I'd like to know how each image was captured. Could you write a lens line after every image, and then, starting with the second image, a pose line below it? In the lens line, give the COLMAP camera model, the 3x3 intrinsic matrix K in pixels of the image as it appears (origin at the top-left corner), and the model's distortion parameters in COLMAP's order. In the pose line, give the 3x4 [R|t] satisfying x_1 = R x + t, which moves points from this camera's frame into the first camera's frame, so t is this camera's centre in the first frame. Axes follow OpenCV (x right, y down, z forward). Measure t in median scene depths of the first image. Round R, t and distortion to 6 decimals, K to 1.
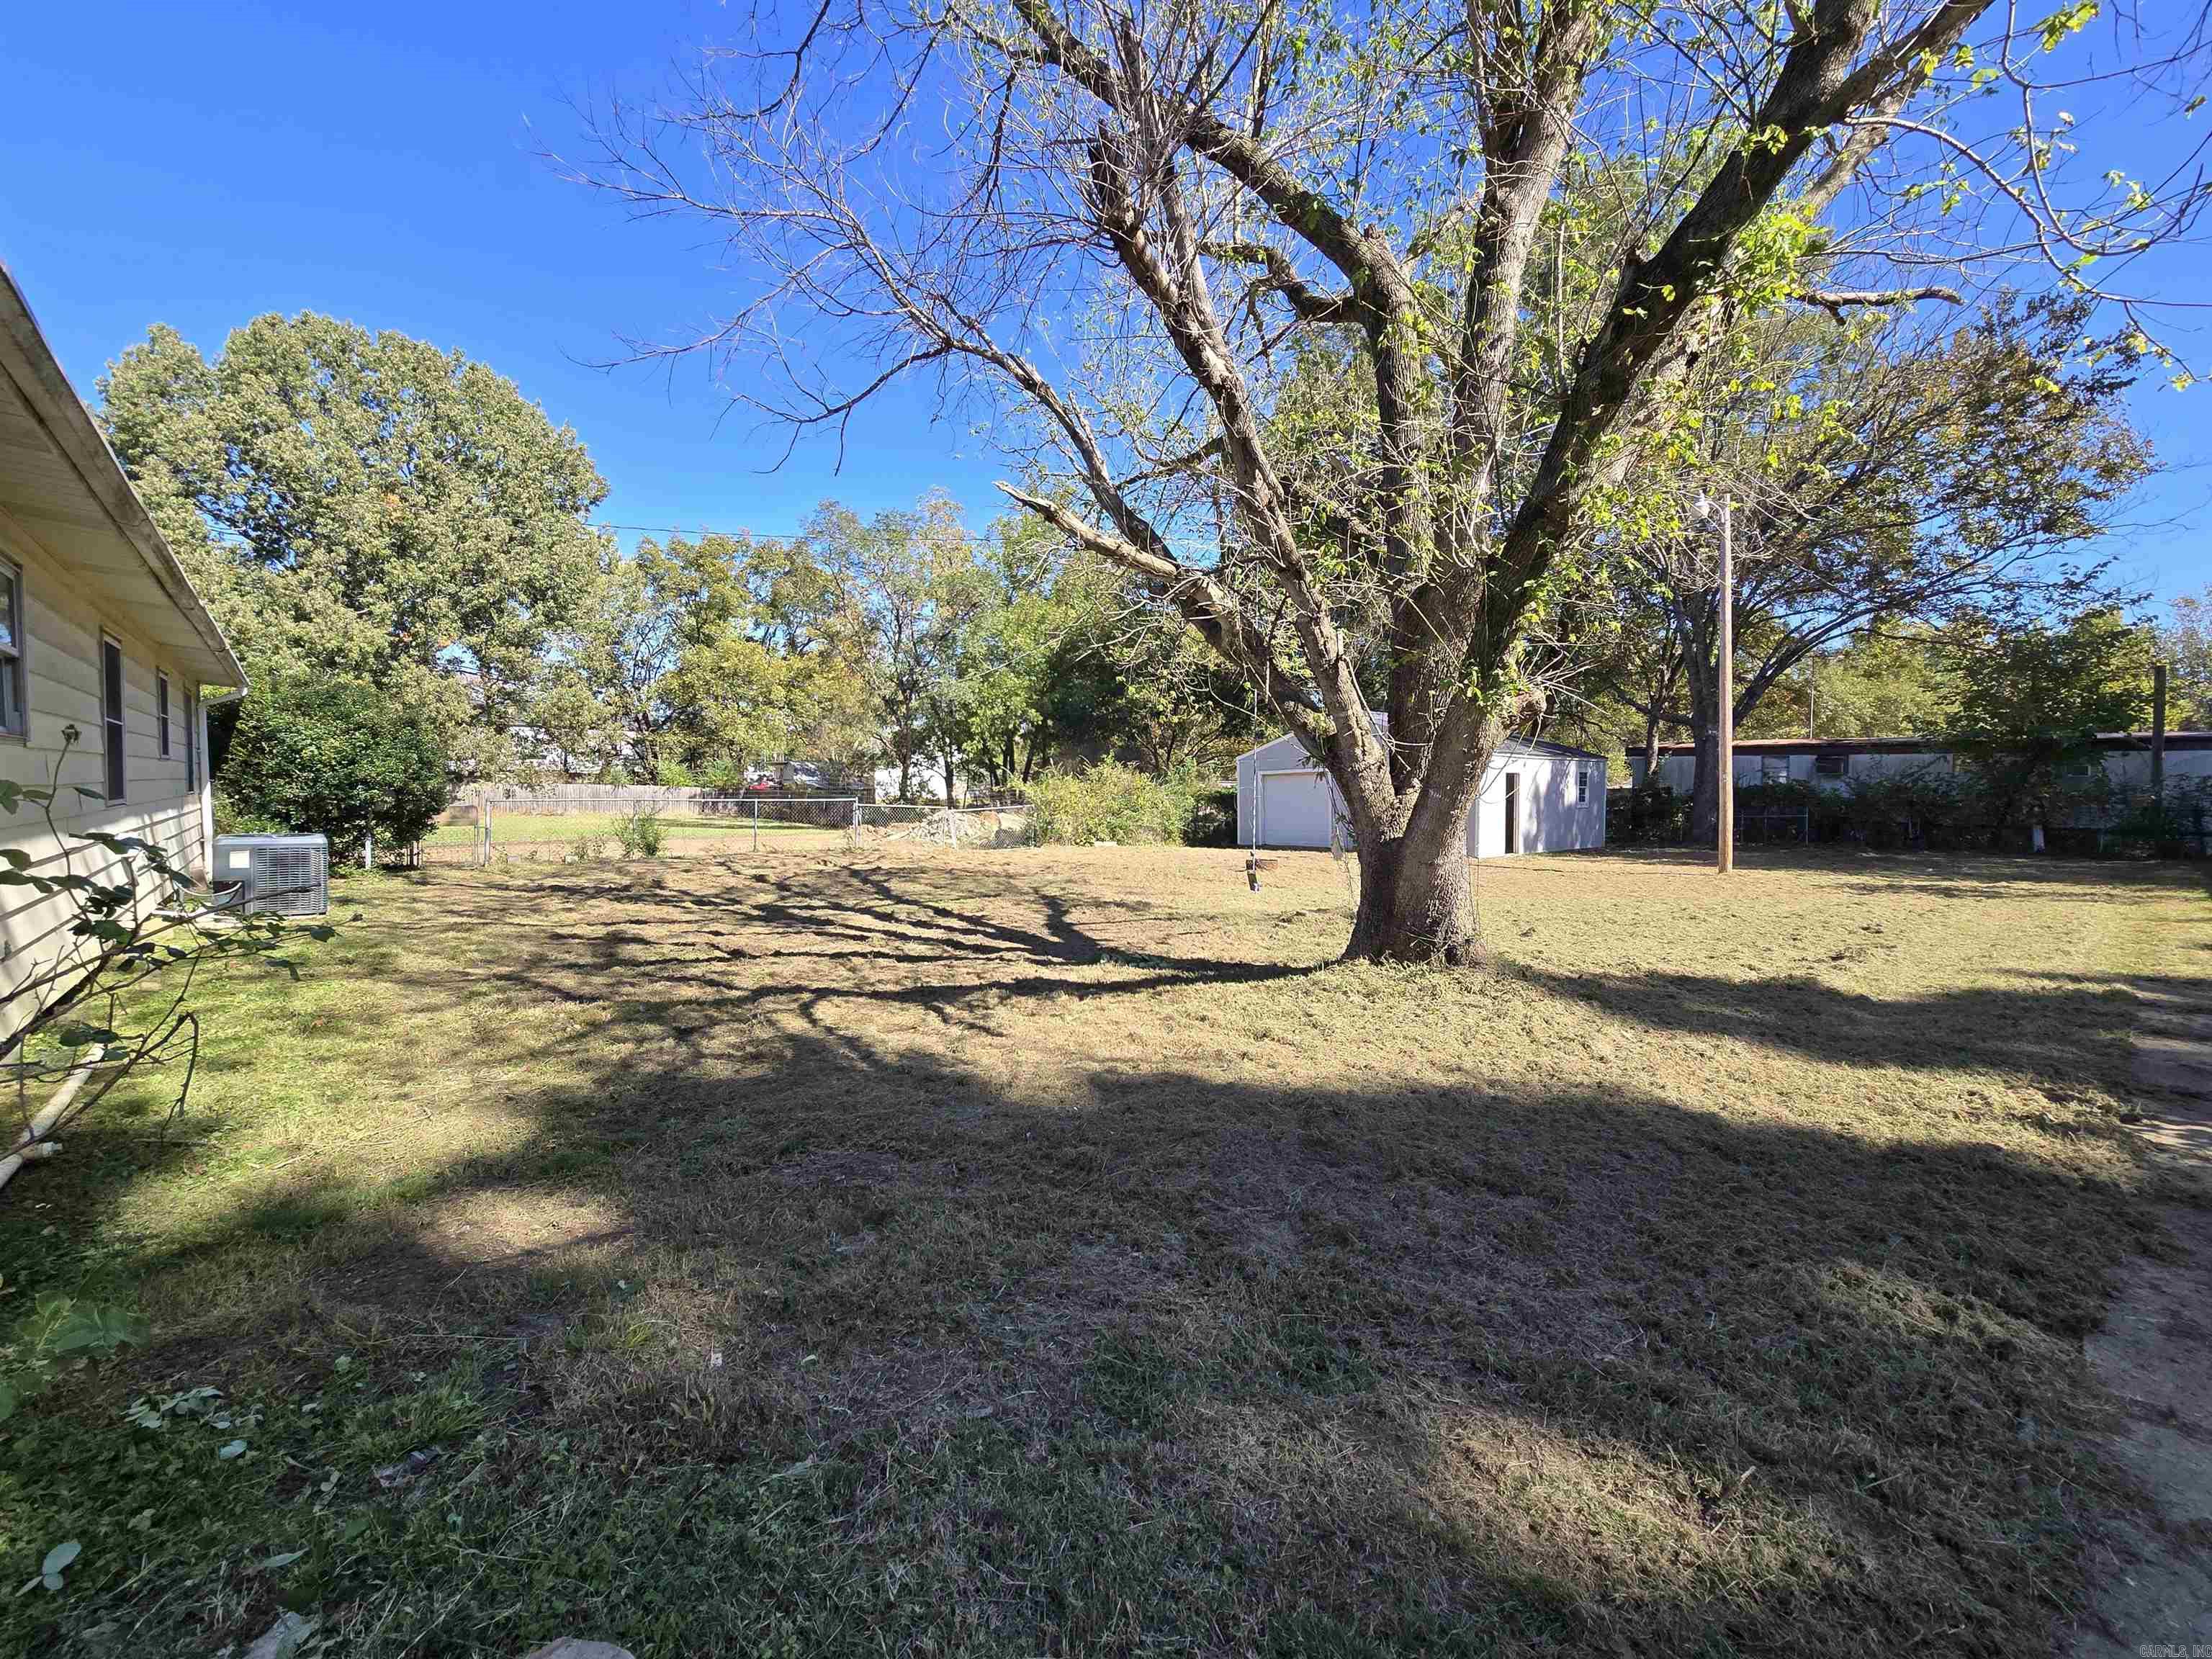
lens RADIAL K [[903.1, 0, 1118.5], [0, 903.1, 820.7], [0, 0, 1]] dist [0.000017, -0.000703]
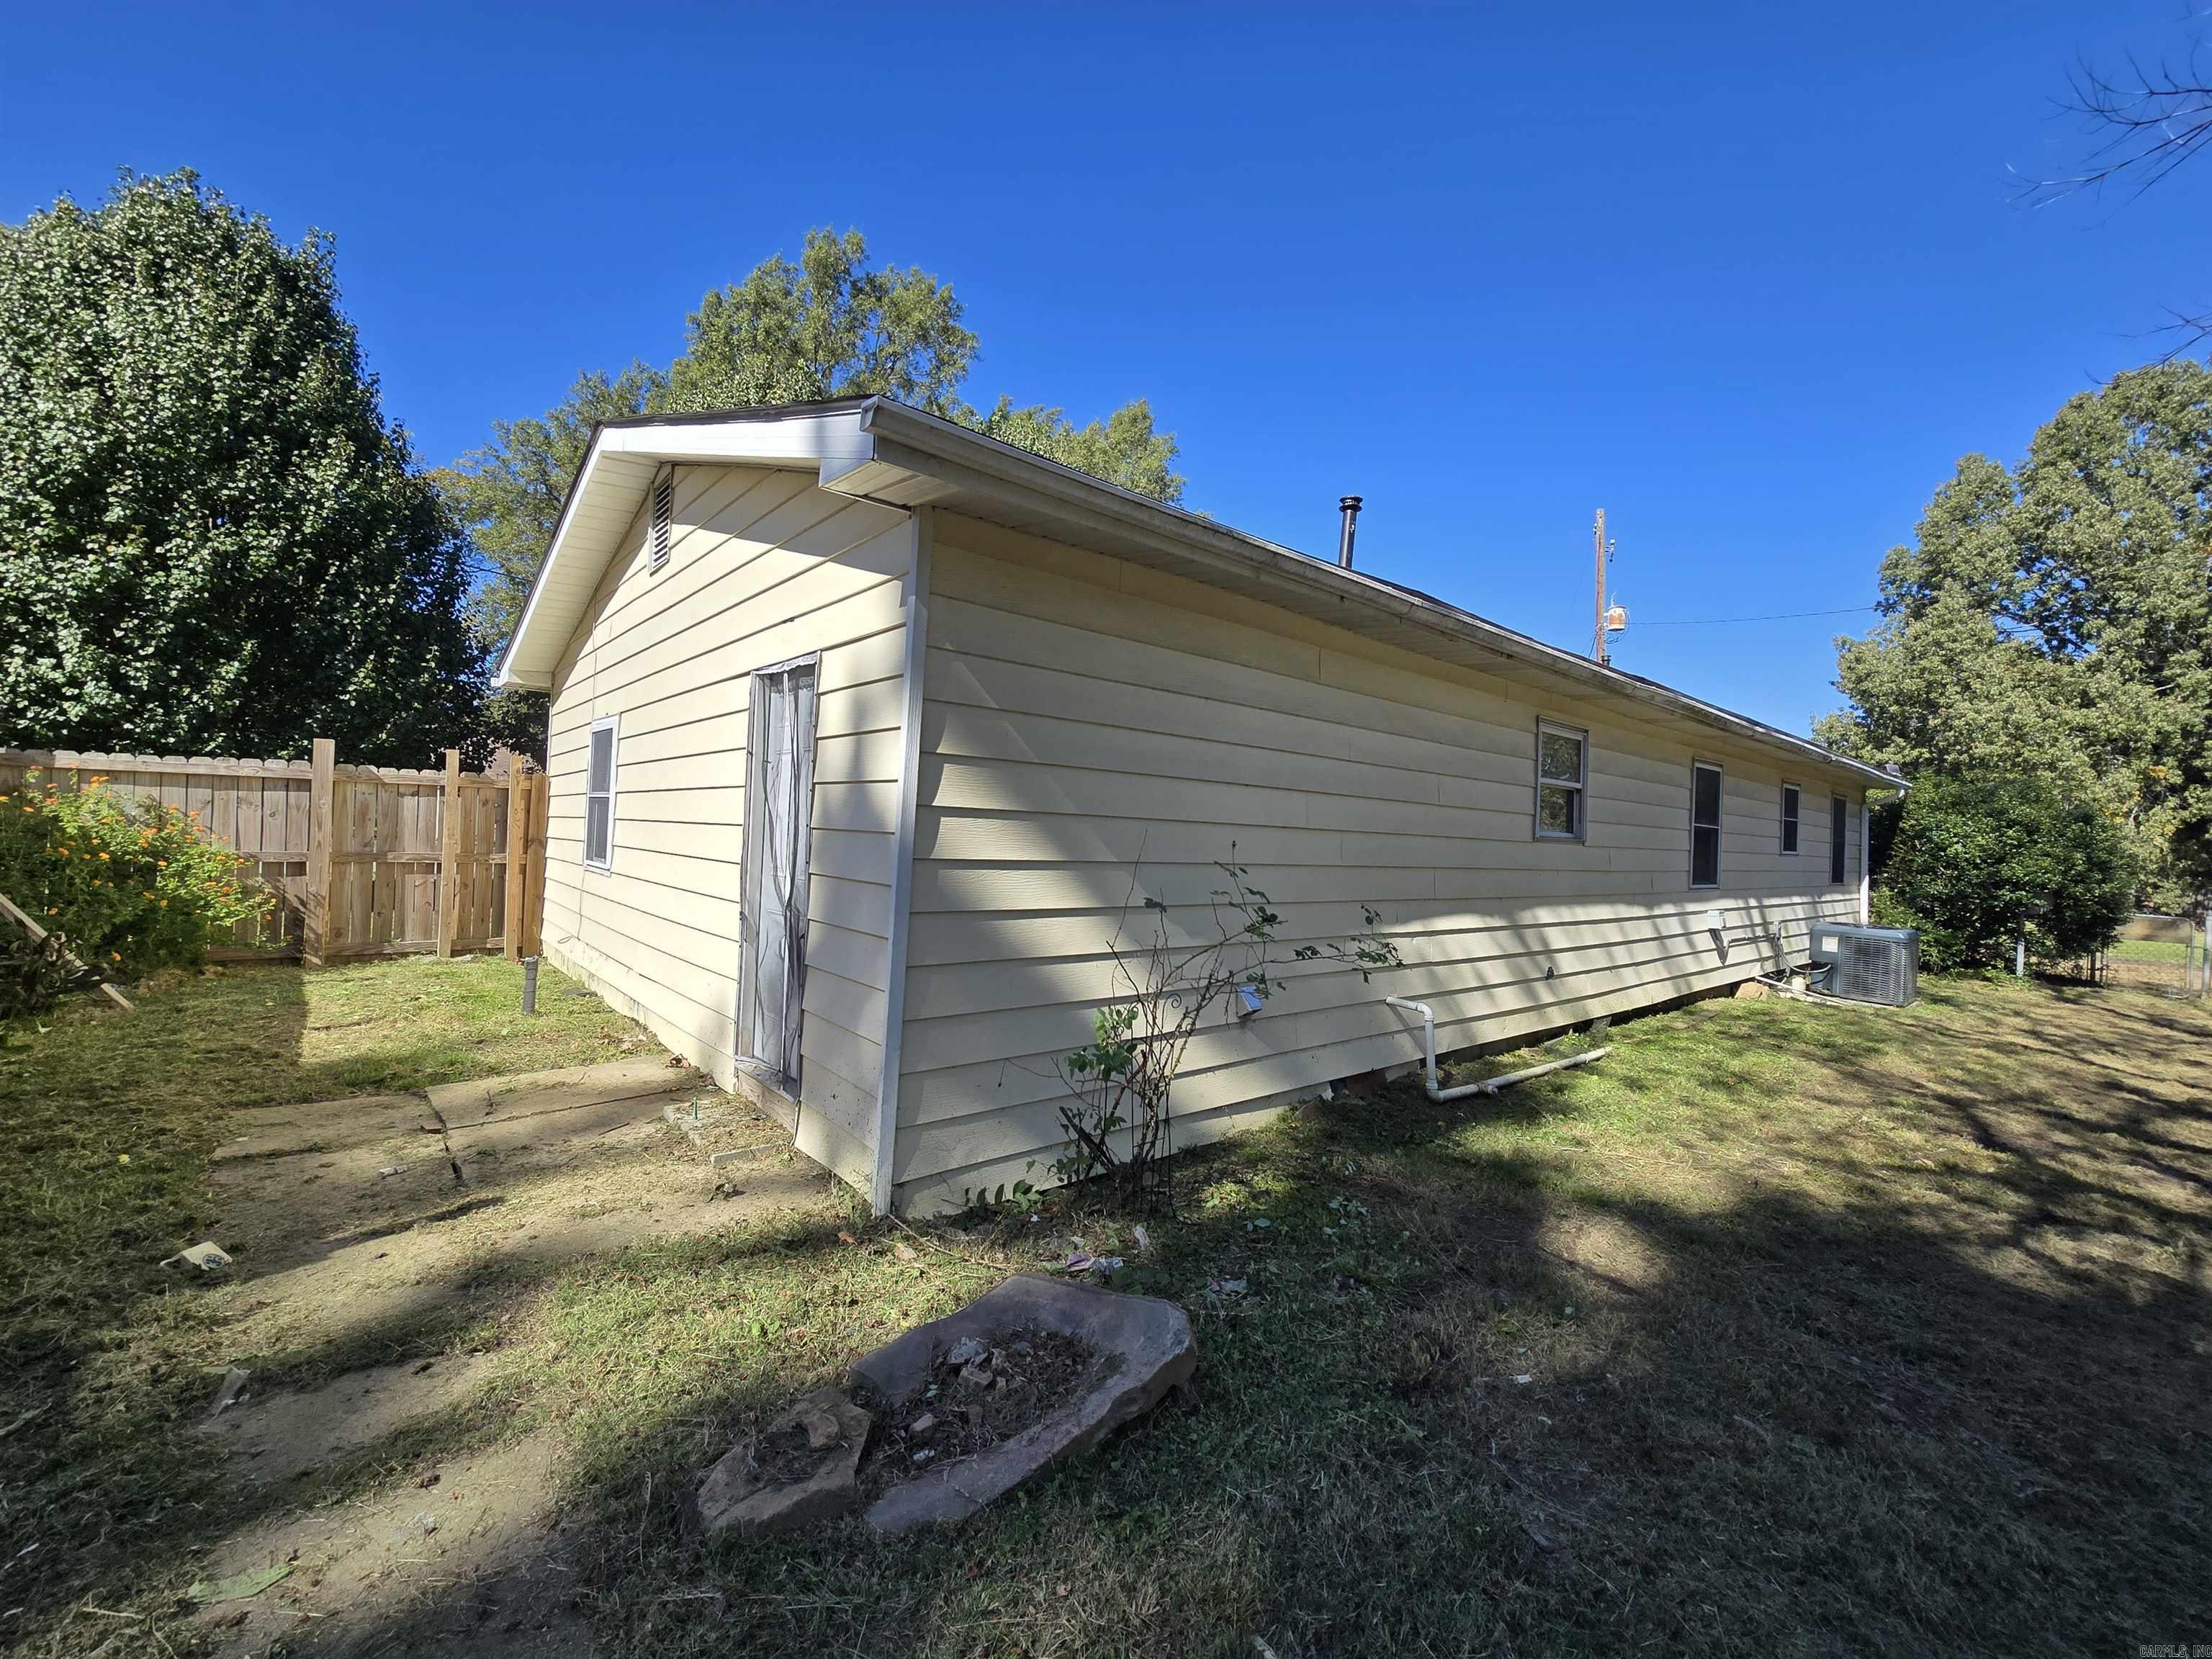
lens RADIAL K [[903.1, 0, 1106.2], [0, 903.1, 832.4], [0, 0, 1]] dist [0.000017, -0.000703]
pose [[-0.020882, -0.008143, -0.999749, 0.128679], [-0.083446, 0.996492, -0.006373, -0.009812], [0.996293, 0.083292, -0.021489, 0.074455]]
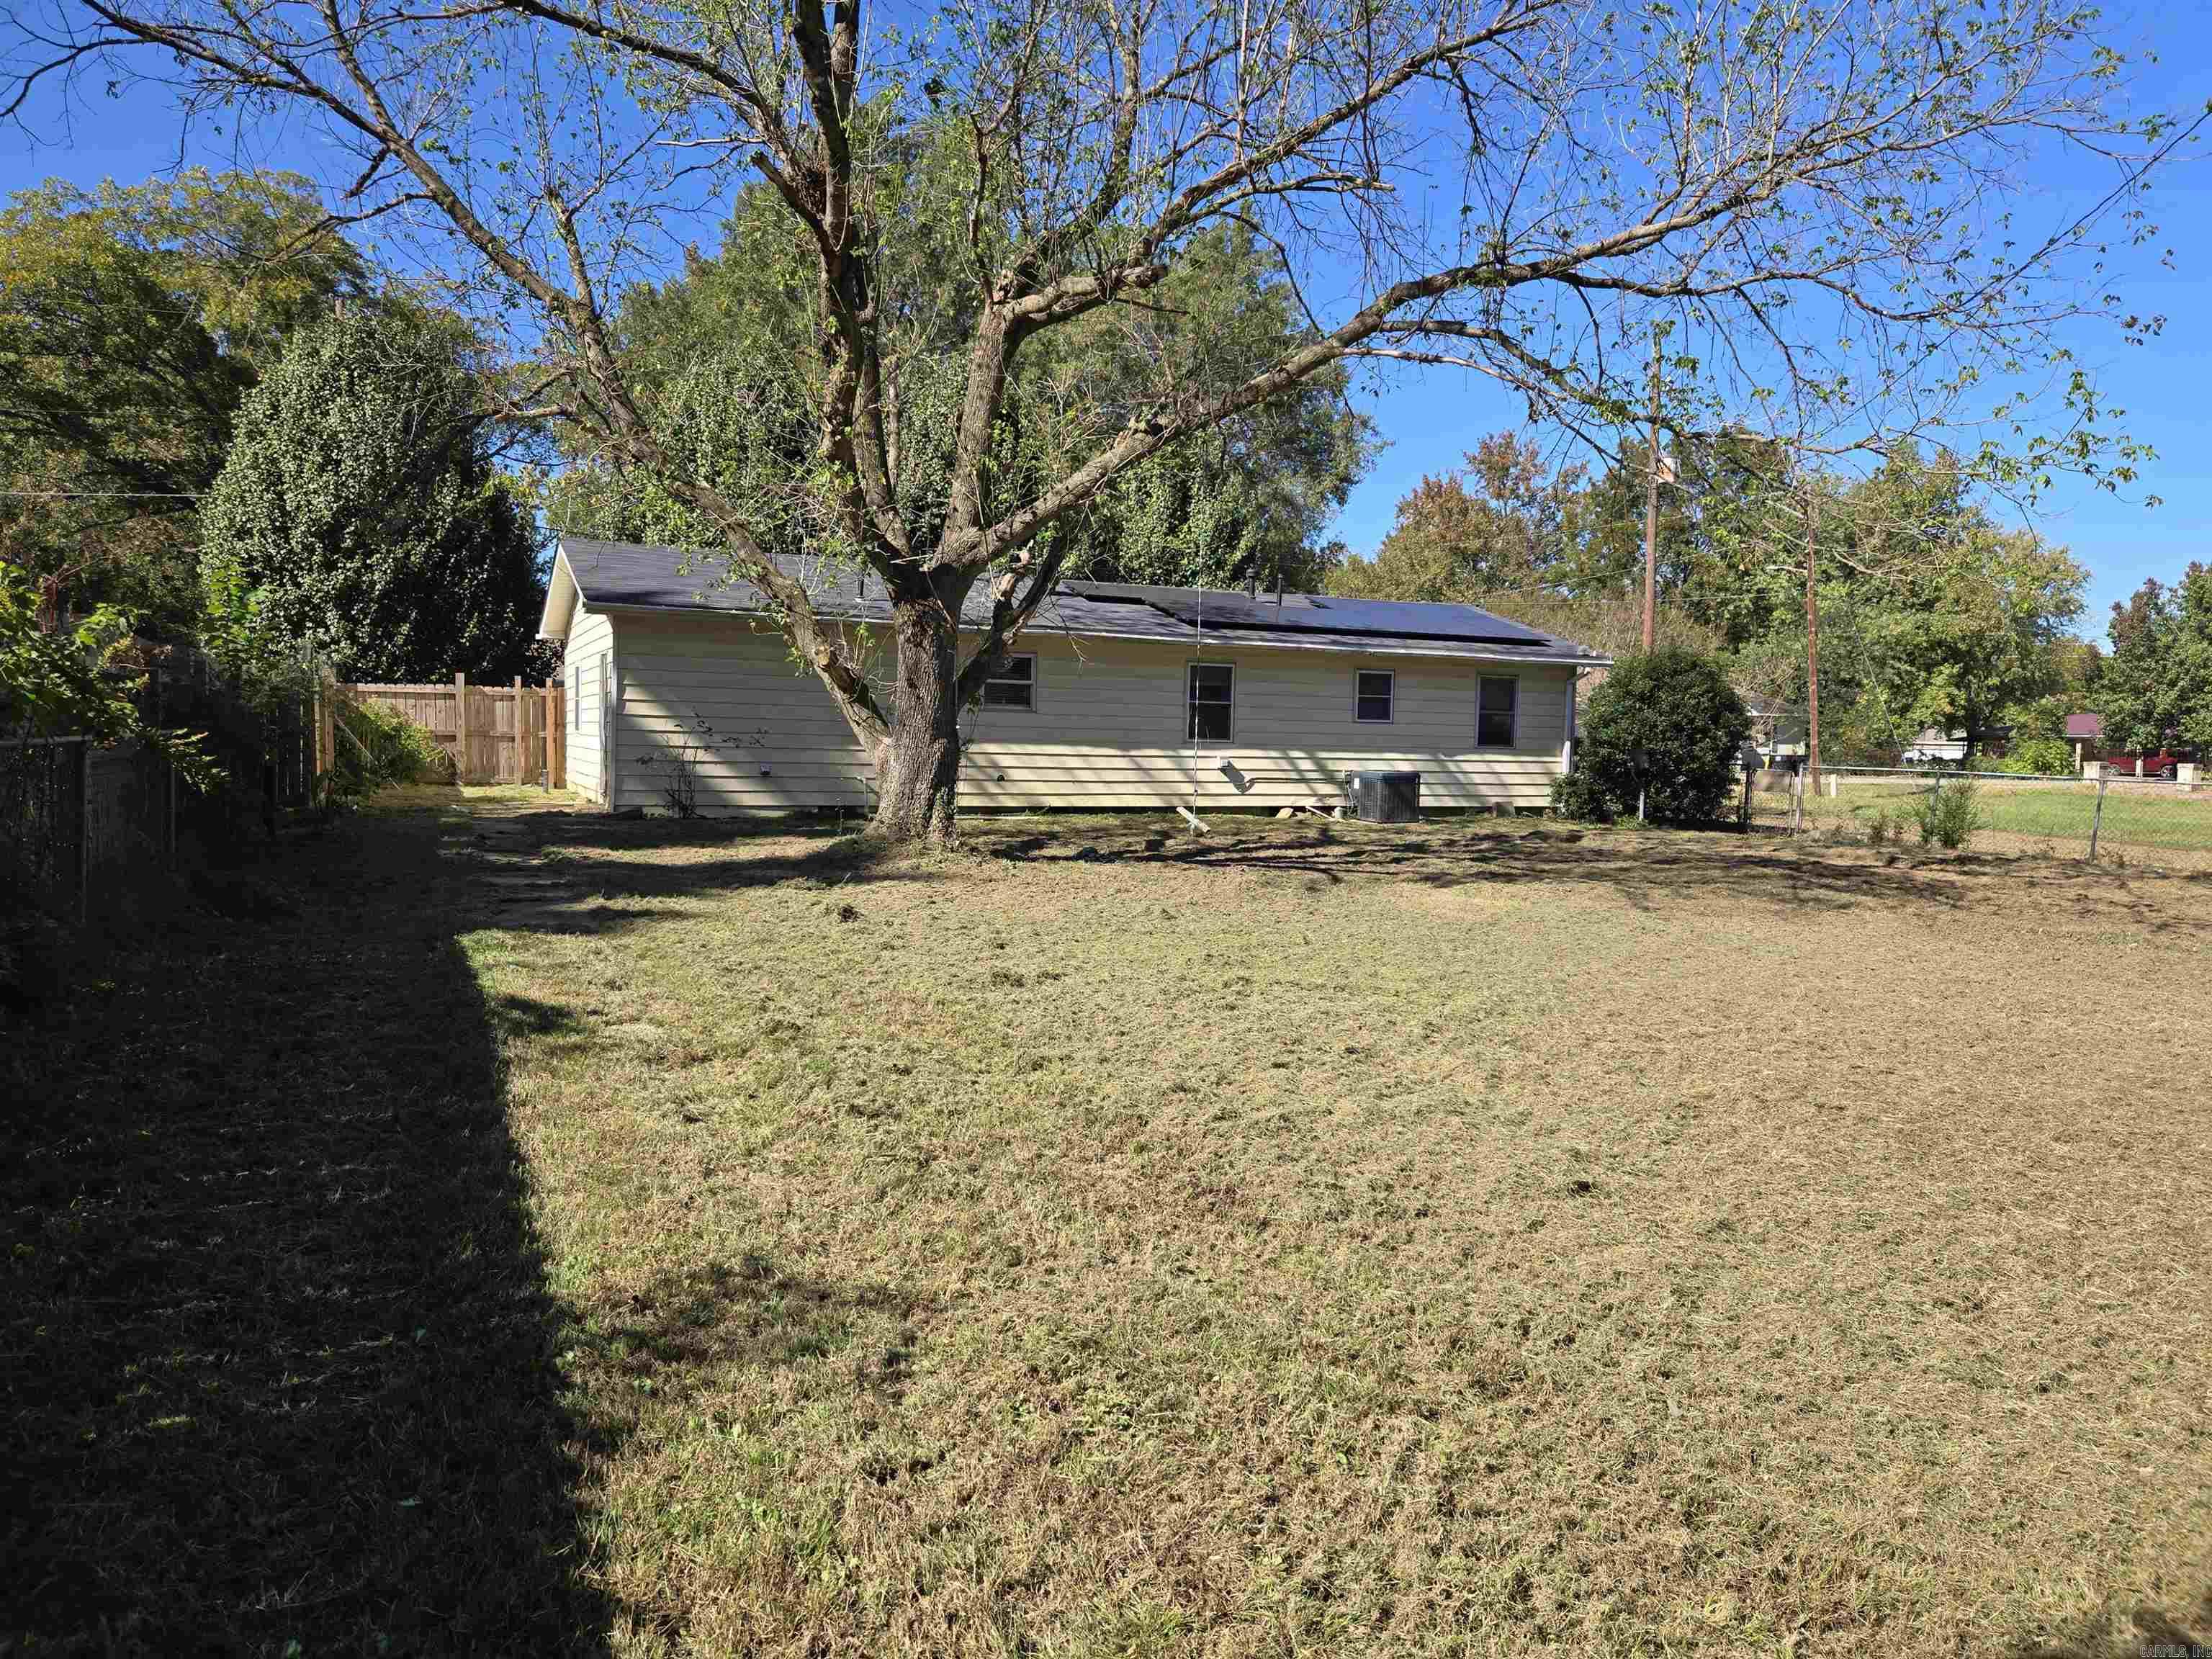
lens RADIAL K [[1473.2, 0, 1111.4], [0, 1473.2, 827.4], [0, 0, 1]] dist [0.044715, -0.000329]
pose [[-0.293594, 0.047393, -0.954755, 1.074359], [-0.065824, 0.995397, 0.069652, -0.021145], [0.953661, 0.083295, -0.289124, 0.862560]]
